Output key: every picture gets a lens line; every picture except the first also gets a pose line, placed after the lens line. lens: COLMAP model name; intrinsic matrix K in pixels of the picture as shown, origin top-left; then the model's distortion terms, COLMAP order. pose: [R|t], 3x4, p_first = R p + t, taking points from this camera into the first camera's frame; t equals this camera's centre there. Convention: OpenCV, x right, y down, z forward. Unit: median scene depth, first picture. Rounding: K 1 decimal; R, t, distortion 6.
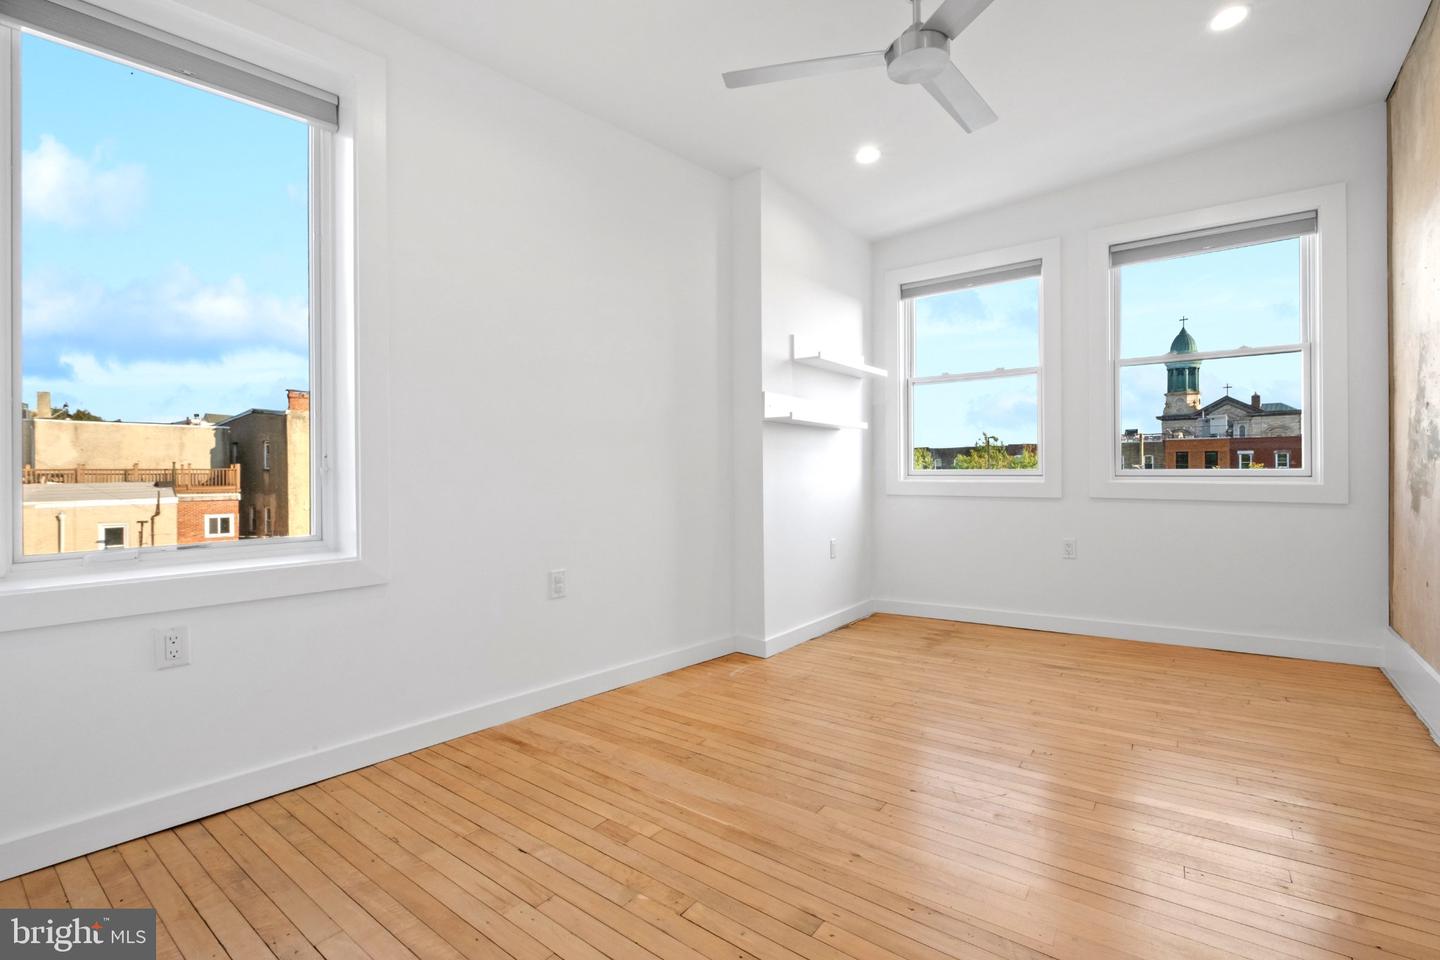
lens RADIAL K [[638.0, 0, 717.1], [0, 638.0, 472.7], [0, 0, 1]] dist [0.000463, 0.000104]
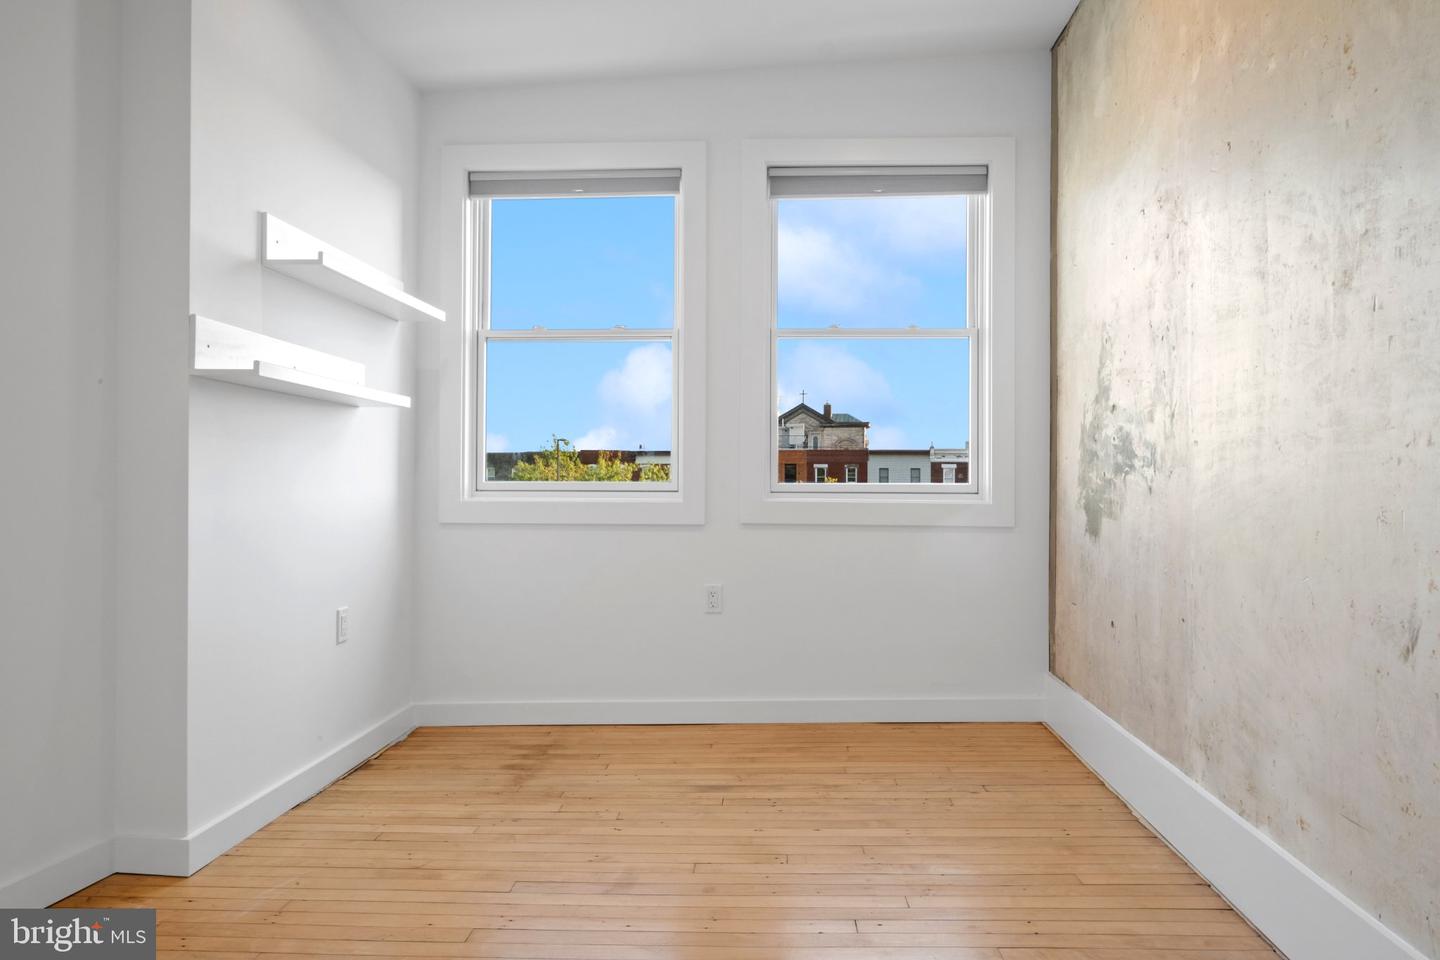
lens RADIAL K [[877.2, 0, 721.5], [0, 877.2, 469.5], [0, 0, 1]] dist [-0.000067, -0.000850]
pose [[0.828028, 0.016184, 0.560452, 0.033622], [-0.005660, 0.999774, -0.020507, 0.000232], [-0.560658, 0.013808, 0.827933, 0.231733]]
